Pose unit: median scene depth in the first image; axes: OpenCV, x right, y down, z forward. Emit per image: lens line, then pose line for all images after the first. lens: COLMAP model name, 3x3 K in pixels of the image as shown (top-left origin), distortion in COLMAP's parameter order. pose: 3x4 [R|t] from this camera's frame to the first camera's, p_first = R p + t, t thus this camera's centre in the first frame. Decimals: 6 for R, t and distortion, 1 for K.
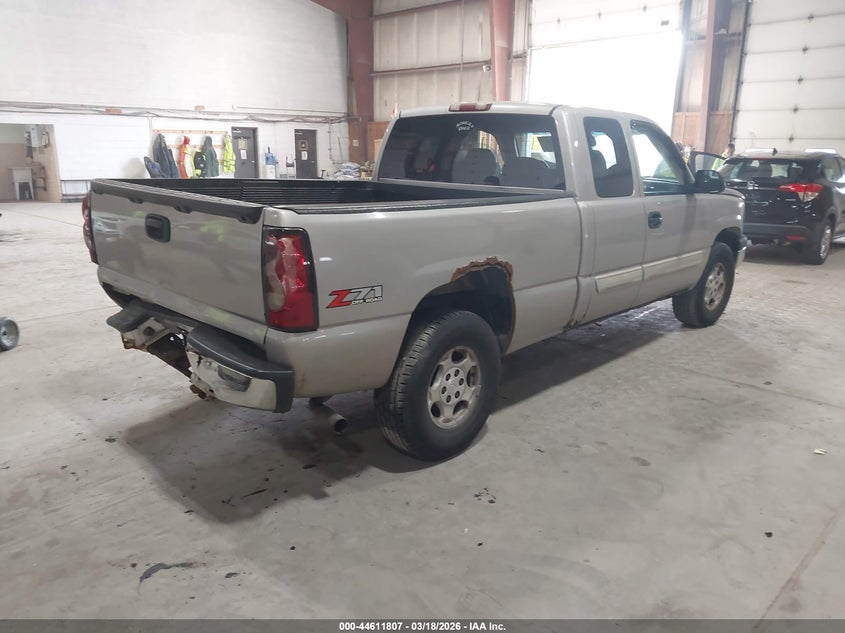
lens RADIAL K [[658.0, 0, 422.7], [0, 658.0, 318.5], [0, 0, 1]] dist [0.006784, -0.004174]
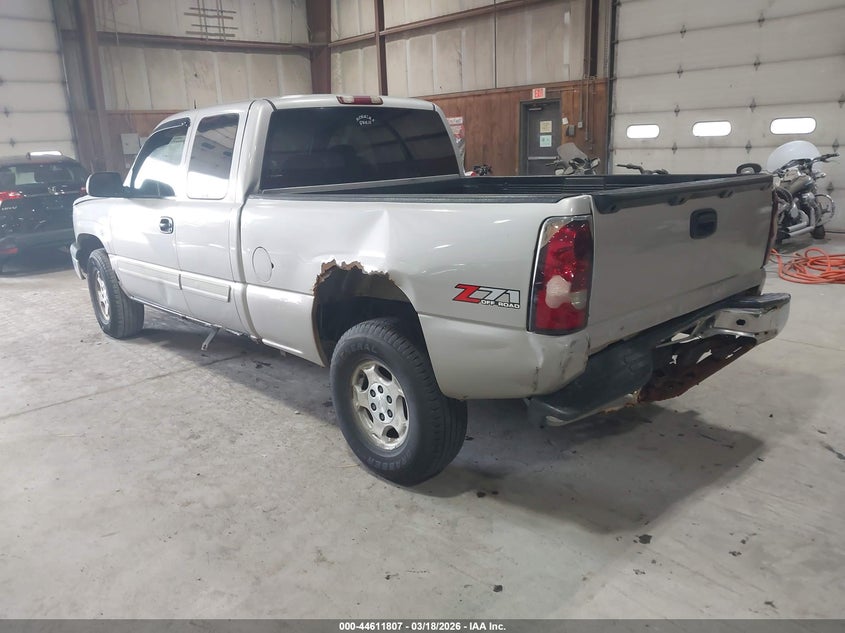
lens RADIAL K [[658.0, 0, 423.4], [0, 658.0, 316.5], [0, 0, 1]] dist [0.006784, -0.004174]
pose [[0.059774, -0.265009, 0.962392, -1.269940], [0.278291, 0.930315, 0.238891, -0.325835], [-0.958635, 0.253545, 0.129358, 1.214720]]
